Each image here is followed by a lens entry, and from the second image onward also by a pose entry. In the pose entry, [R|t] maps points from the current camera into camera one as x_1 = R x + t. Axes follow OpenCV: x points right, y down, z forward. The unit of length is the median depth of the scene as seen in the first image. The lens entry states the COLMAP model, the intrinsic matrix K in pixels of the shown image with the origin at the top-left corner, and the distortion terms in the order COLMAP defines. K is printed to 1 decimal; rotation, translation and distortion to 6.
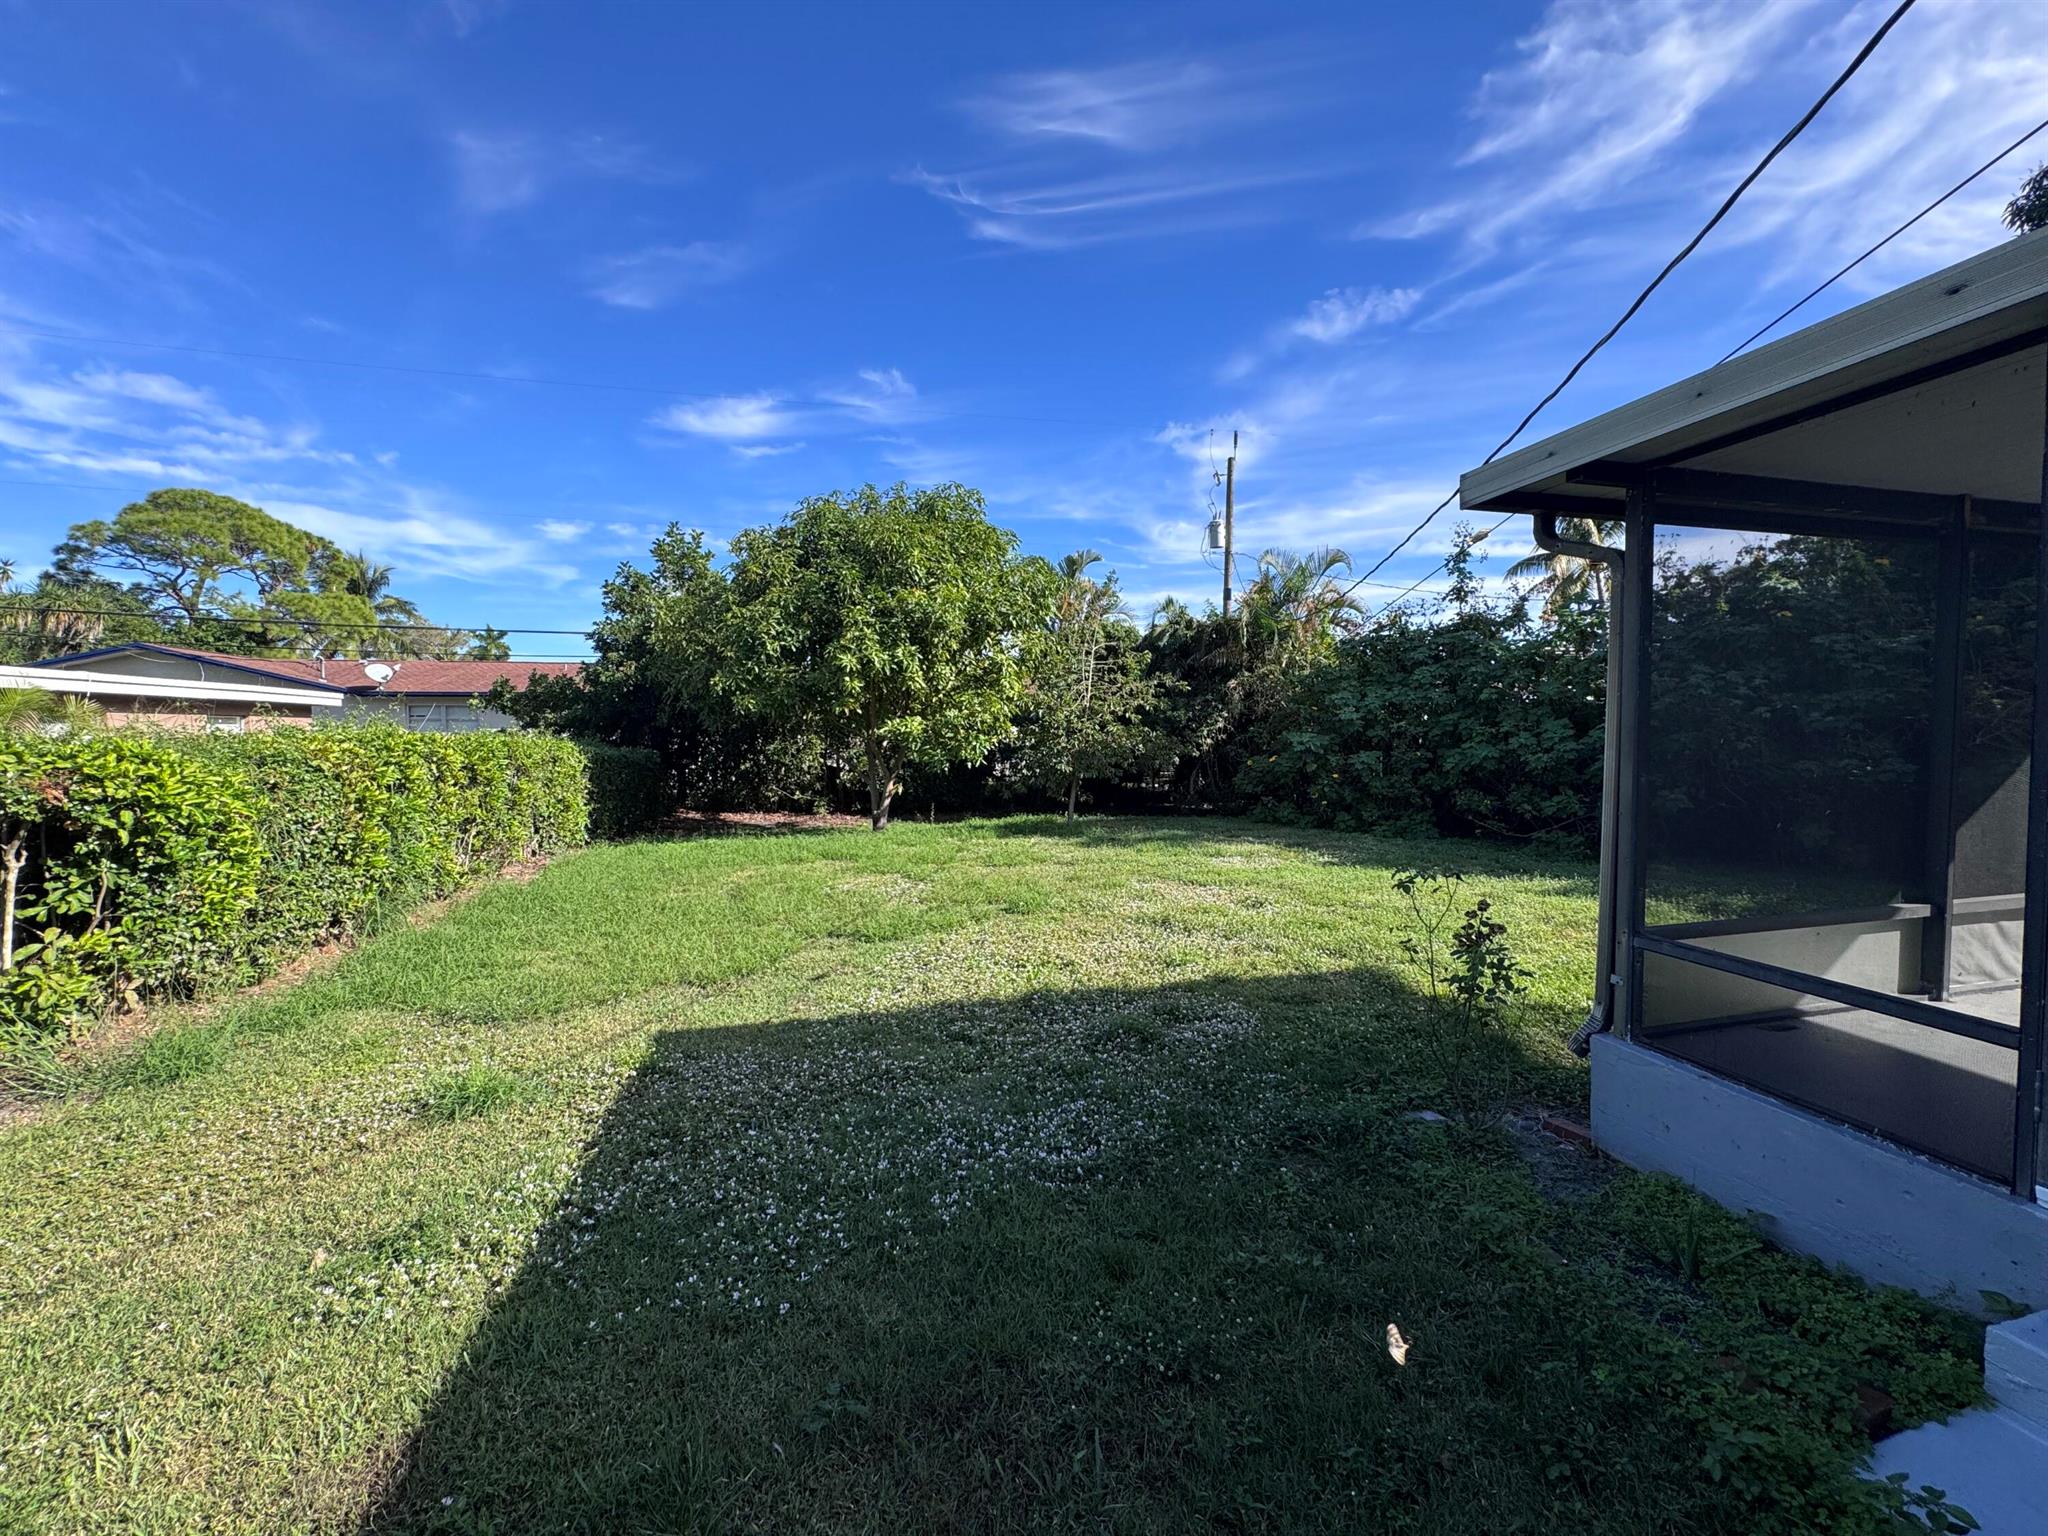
lens RADIAL K [[825.1, 0, 1021.0], [0, 825.1, 759.1], [0, 0, 1]] dist [-0.004267, 0.000576]
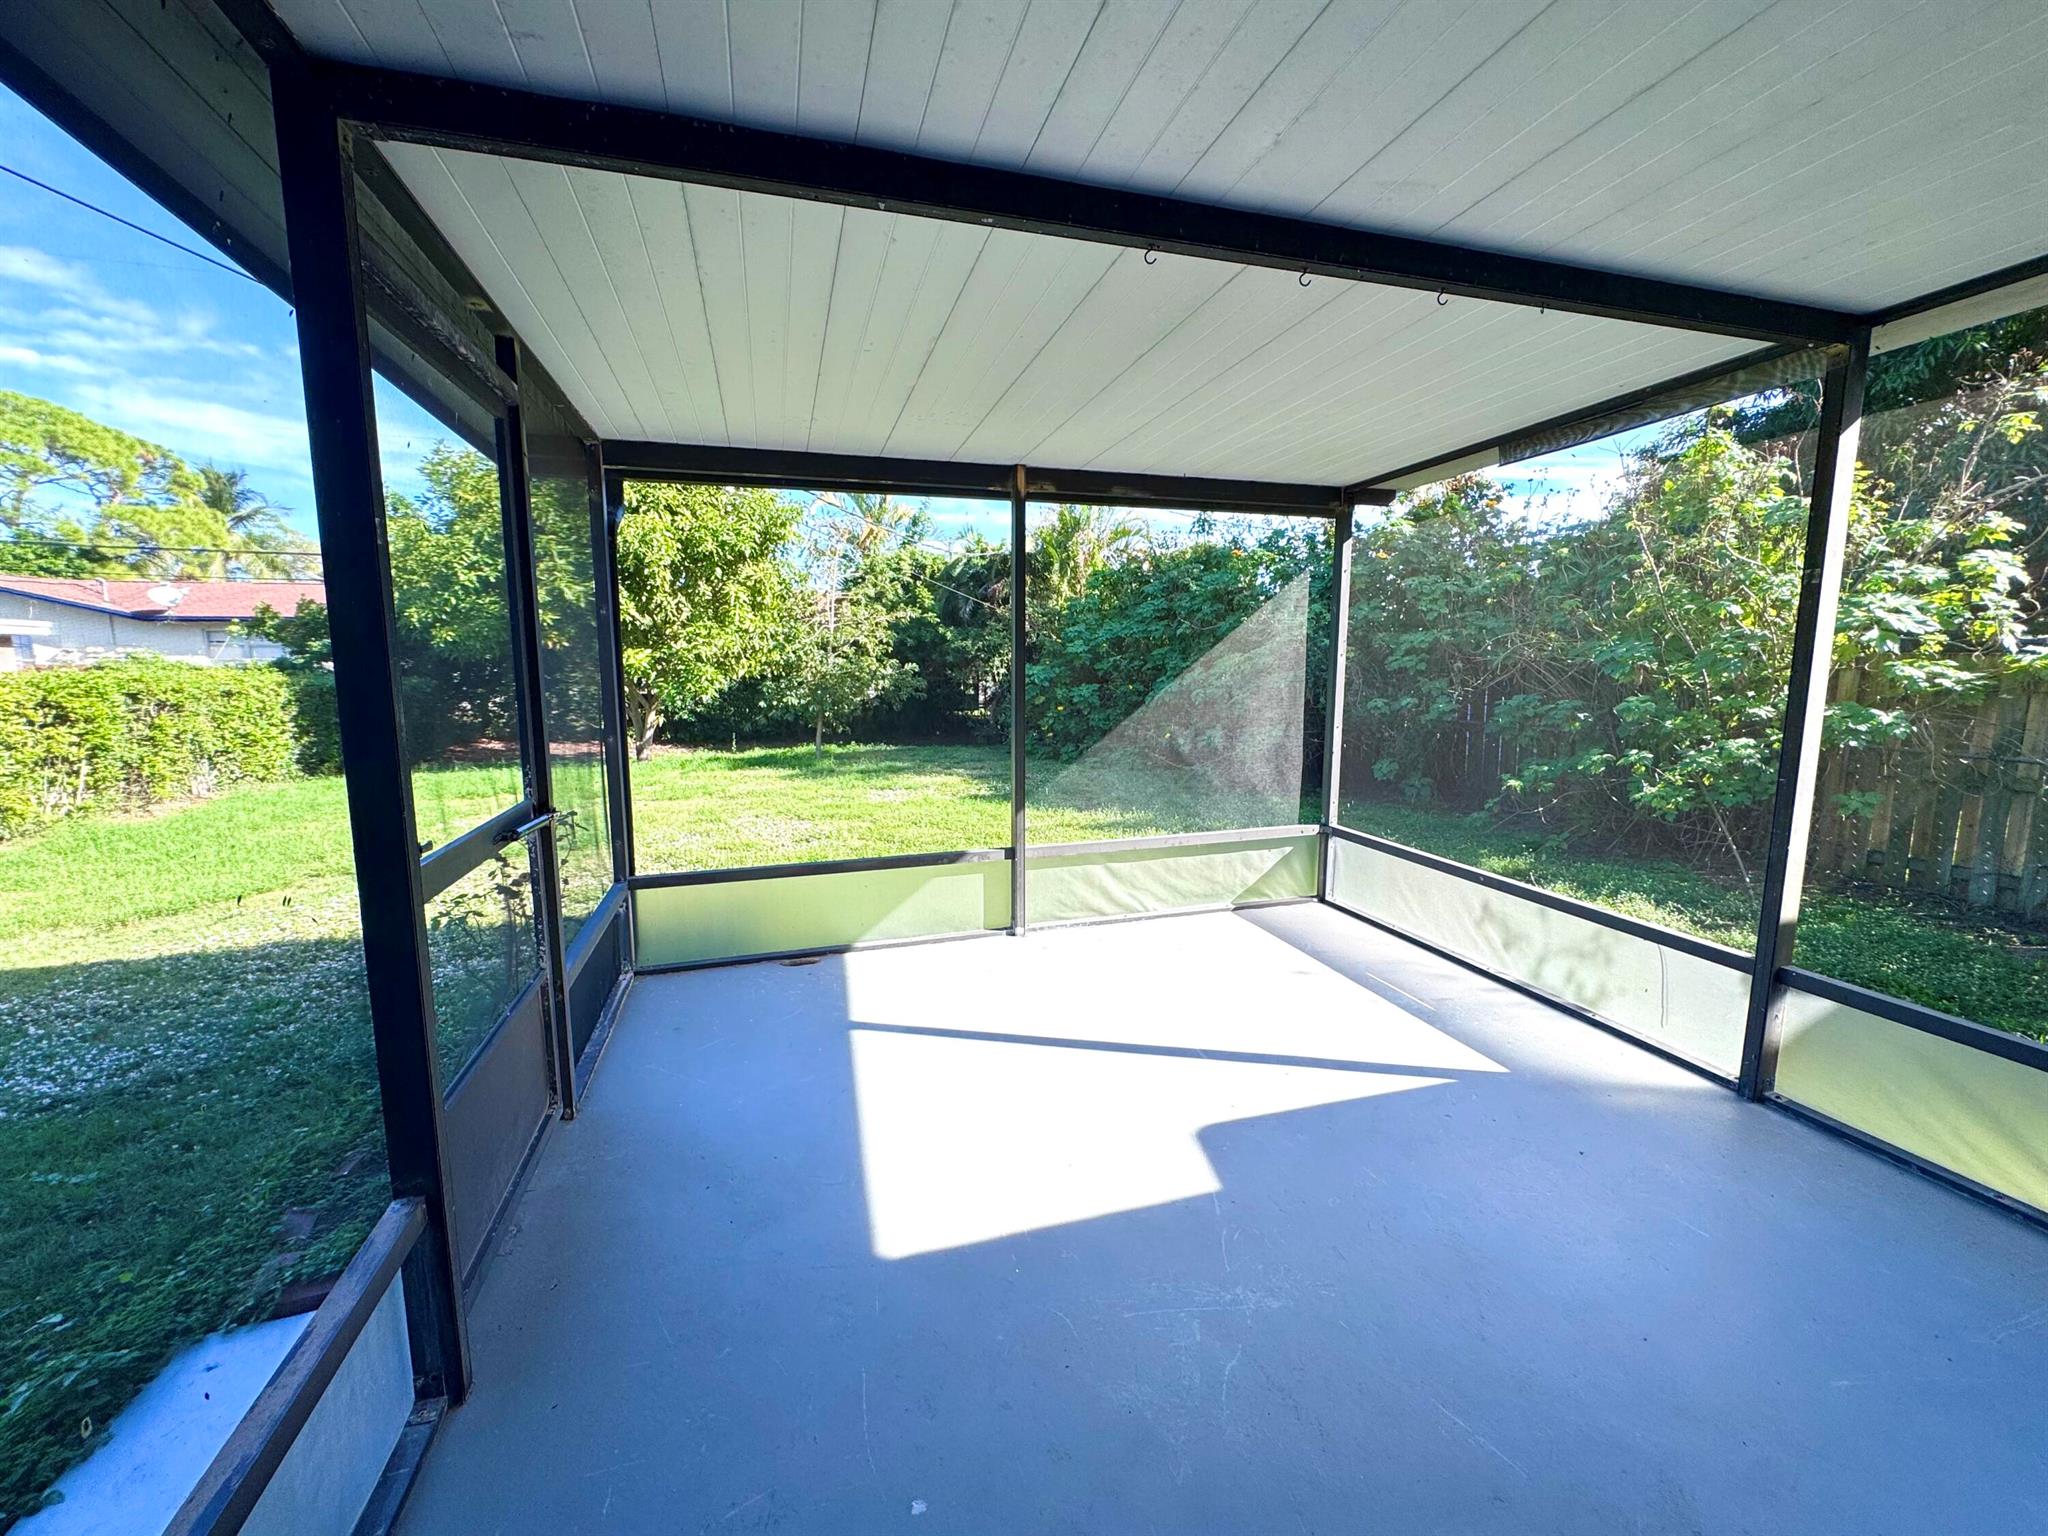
lens RADIAL K [[825.1, 0, 1027.7], [0, 825.1, 775.3], [0, 0, 1]] dist [-0.004267, 0.000576]
pose [[0.998980, -0.004239, 0.044947, 0.197239], [-0.000889, 0.993543, 0.113455, -0.008774], [-0.045138, -0.113379, 0.992526, -0.015859]]
